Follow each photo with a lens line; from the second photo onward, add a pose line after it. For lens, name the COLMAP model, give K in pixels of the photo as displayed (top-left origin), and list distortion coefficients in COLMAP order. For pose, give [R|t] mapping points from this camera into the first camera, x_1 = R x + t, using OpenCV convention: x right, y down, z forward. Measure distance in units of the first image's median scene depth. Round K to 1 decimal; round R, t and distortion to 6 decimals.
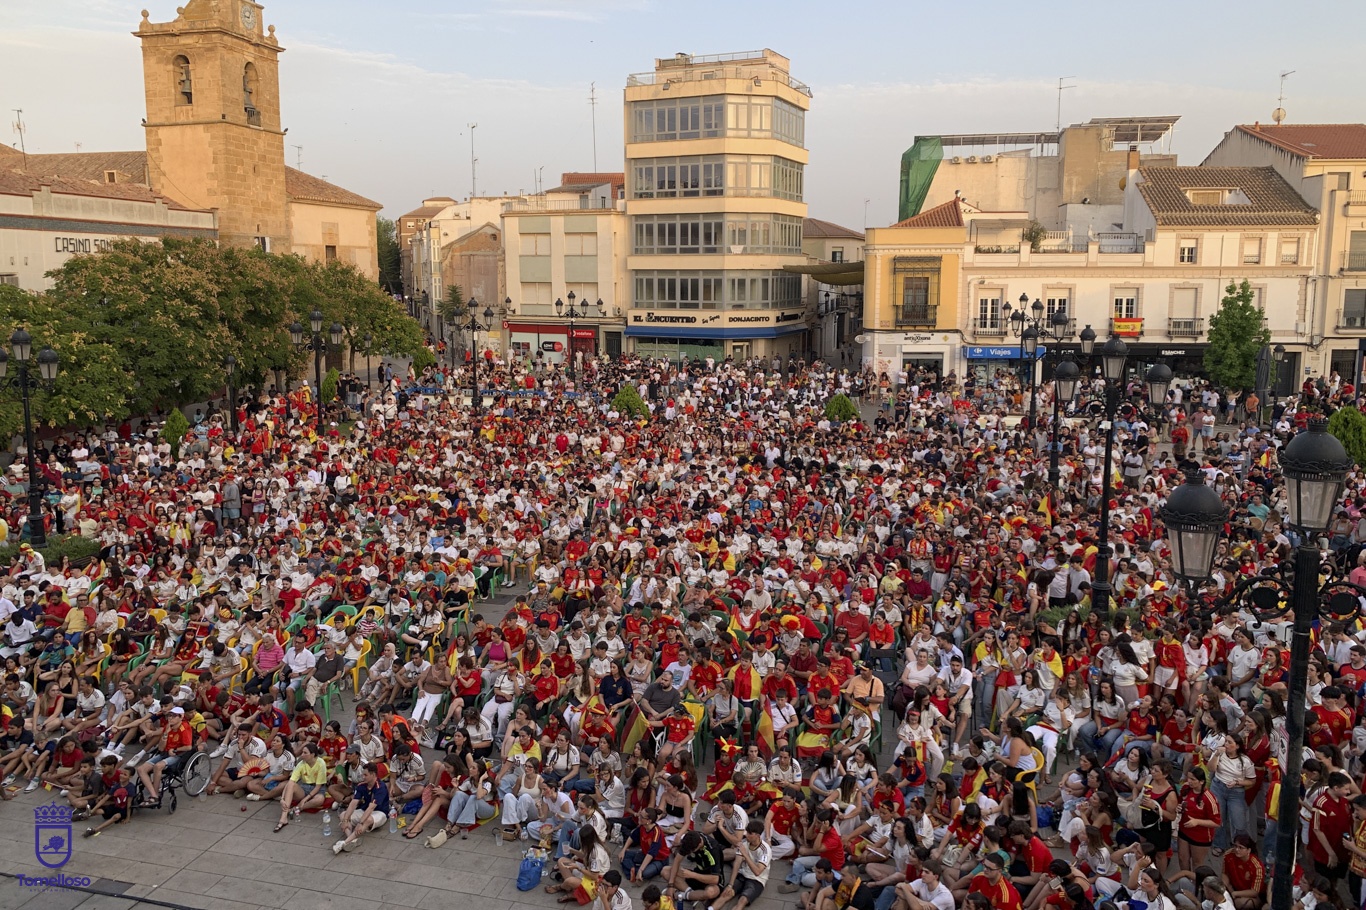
lens RADIAL K [[1044.7, 0, 671.6], [0, 1044.7, 397.1], [0, 0, 1]] dist [0.082978, -0.141147]
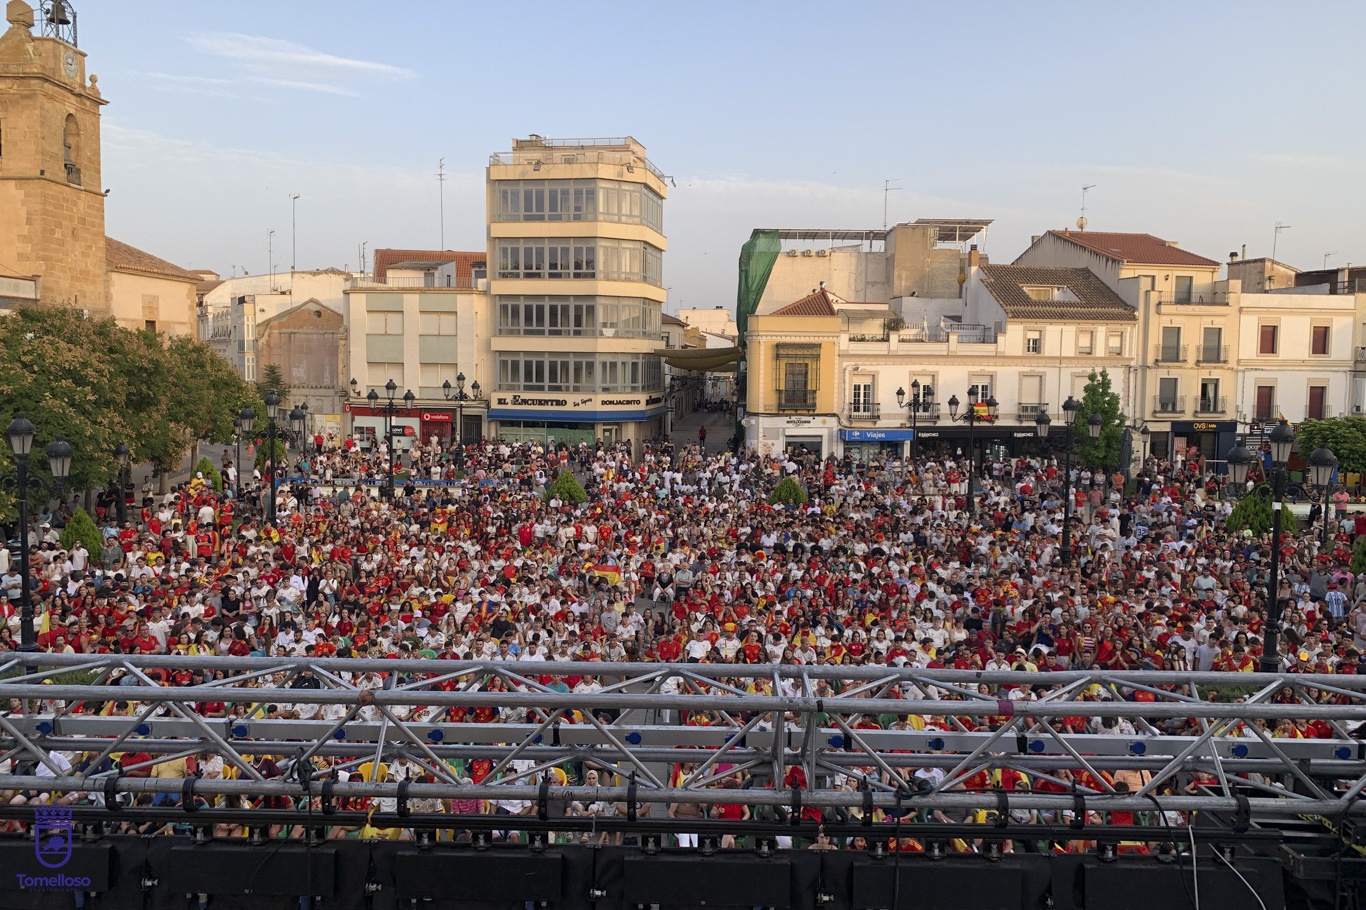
lens RADIAL K [[1044.7, 0, 677.9], [0, 1044.7, 416.1], [0, 0, 1]] dist [0.087712, -0.125946]
pose [[0.970461, -0.000953, 0.241255, -0.114213], [0.015436, 0.998189, -0.058148, -0.003231], [-0.240762, 0.060155, 0.968718, 0.027454]]
